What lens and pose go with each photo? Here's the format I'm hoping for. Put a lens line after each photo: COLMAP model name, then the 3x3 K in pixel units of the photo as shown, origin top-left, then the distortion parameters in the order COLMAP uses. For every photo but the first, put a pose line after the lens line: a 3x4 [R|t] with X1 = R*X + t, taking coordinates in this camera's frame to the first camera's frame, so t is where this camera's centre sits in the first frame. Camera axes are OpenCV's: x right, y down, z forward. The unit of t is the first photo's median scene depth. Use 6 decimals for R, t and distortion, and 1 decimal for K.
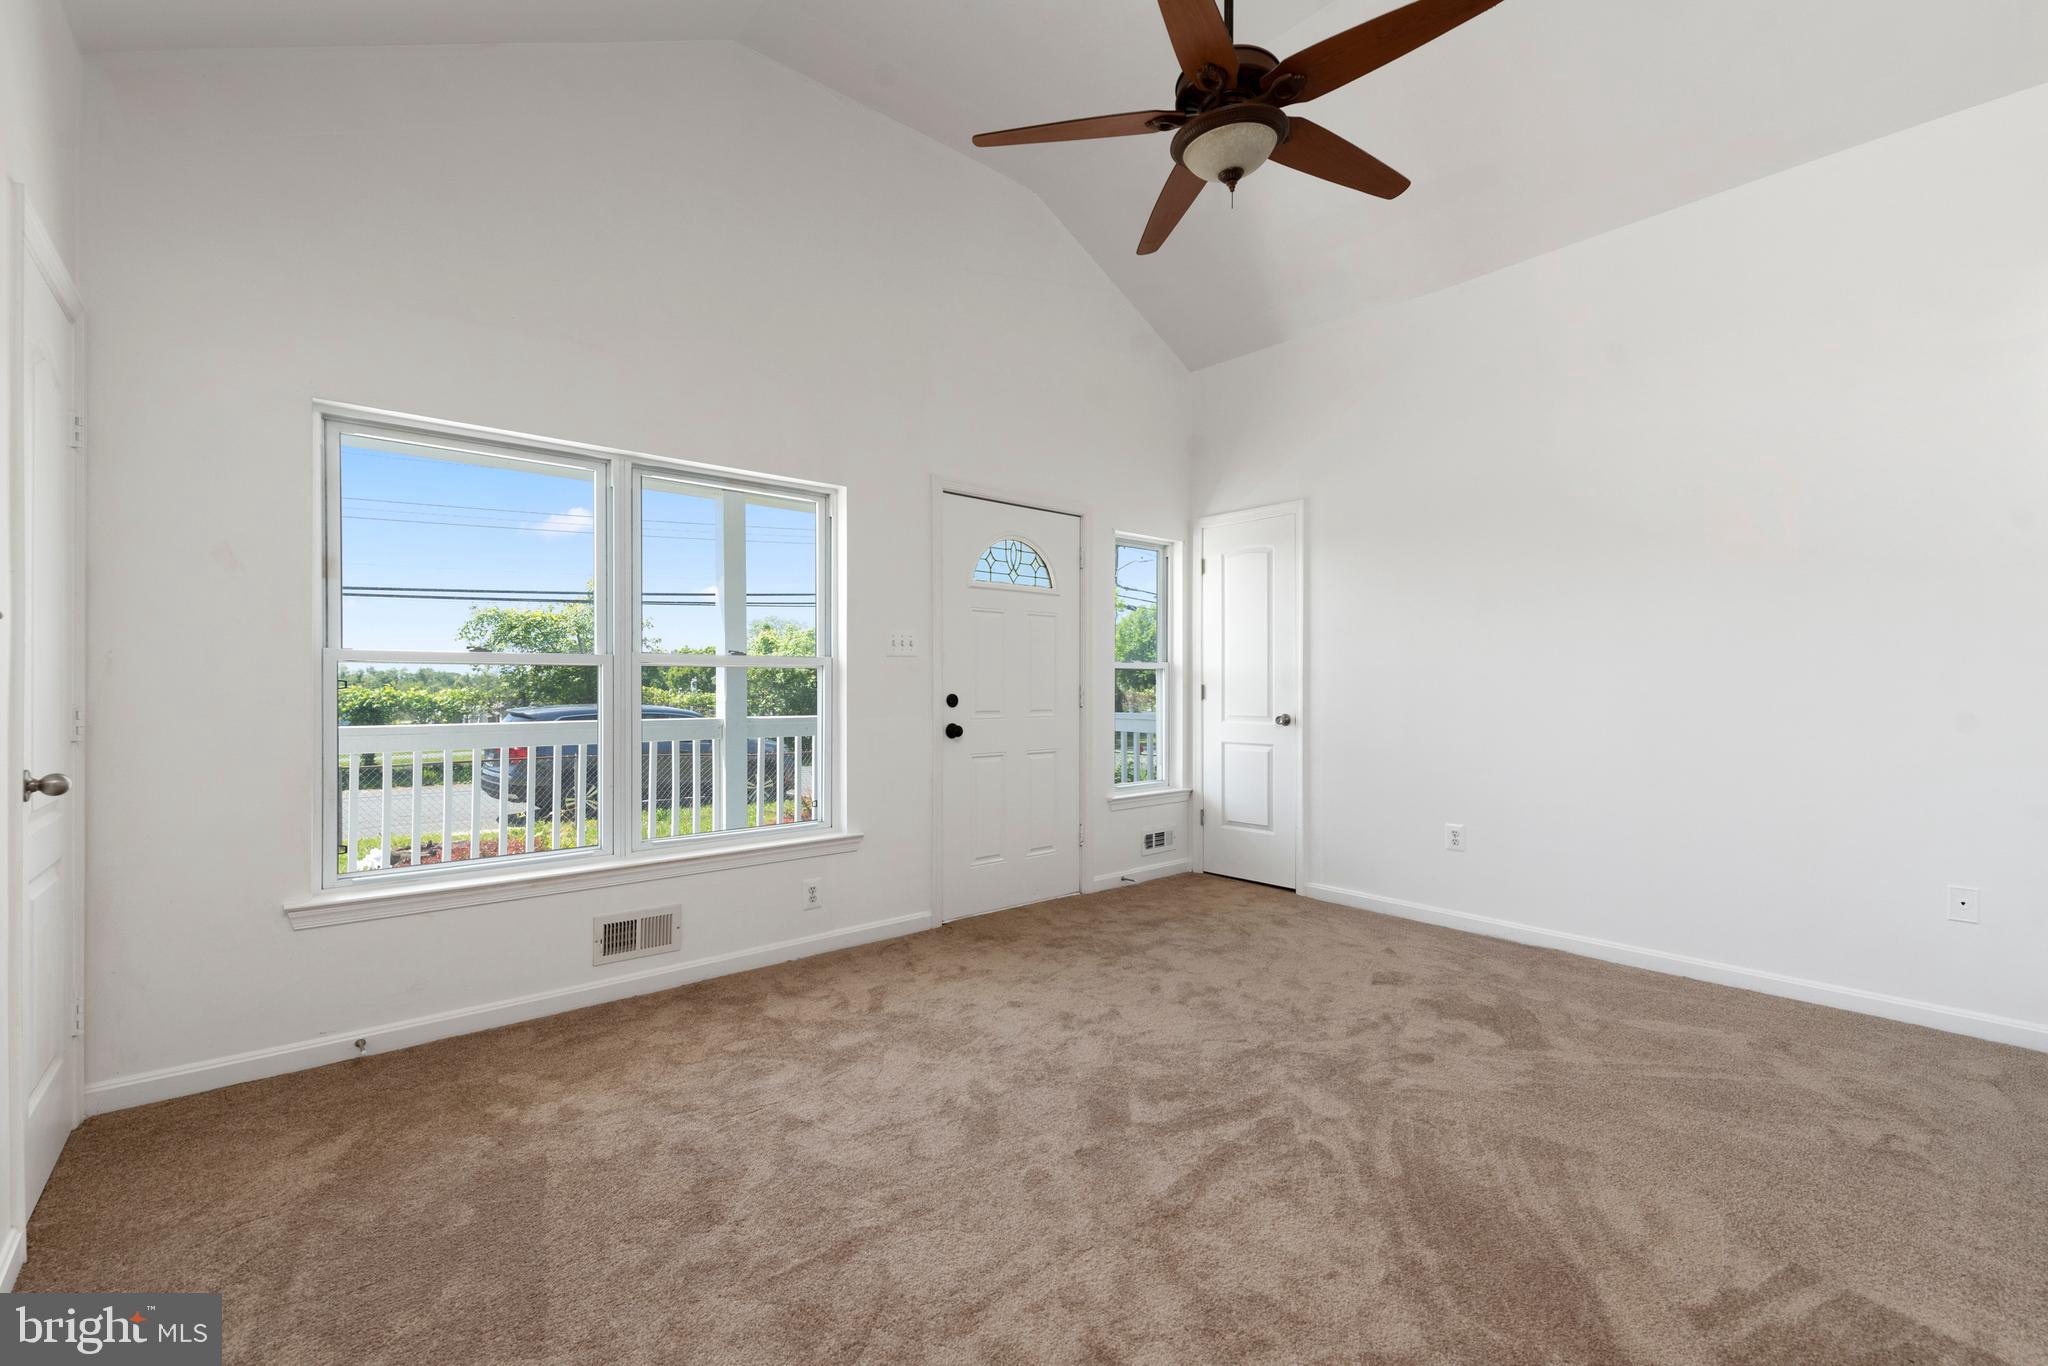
lens RADIAL K [[862.8, 0, 1015.3], [0, 862.8, 677.9], [0, 0, 1]] dist [0.018177, -0.004227]
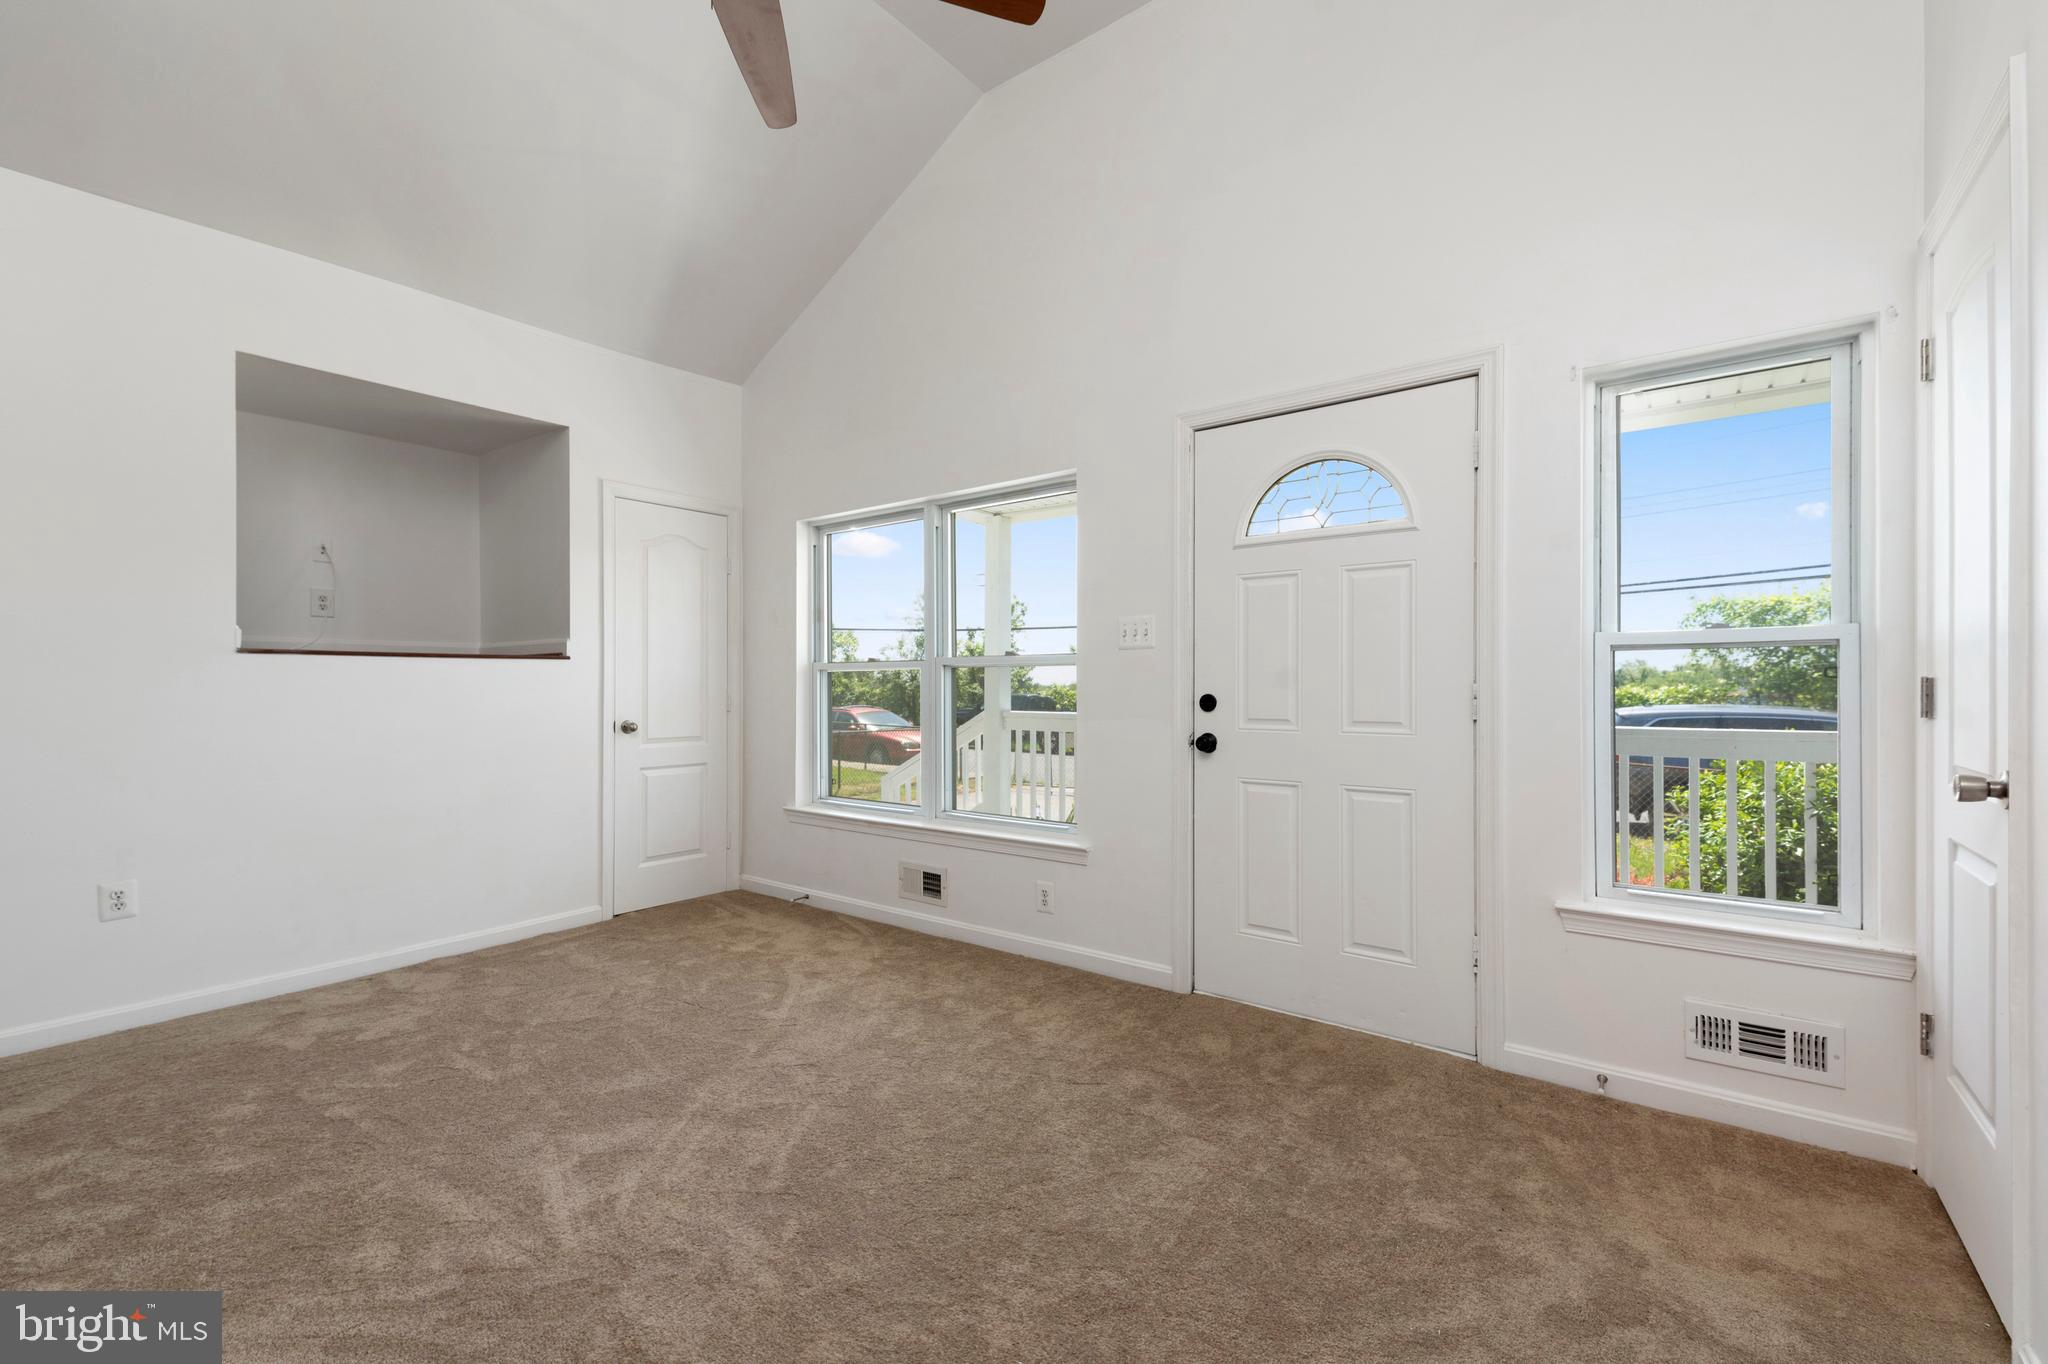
lens RADIAL K [[862.8, 0, 1015.6], [0, 862.8, 678.2], [0, 0, 1]] dist [0.018177, -0.004227]
pose [[0.202333, -0.011130, -0.979254, 0.560765], [0.012432, 0.999884, -0.008796, 0.008126], [0.979238, -0.010394, 0.202448, 0.603785]]
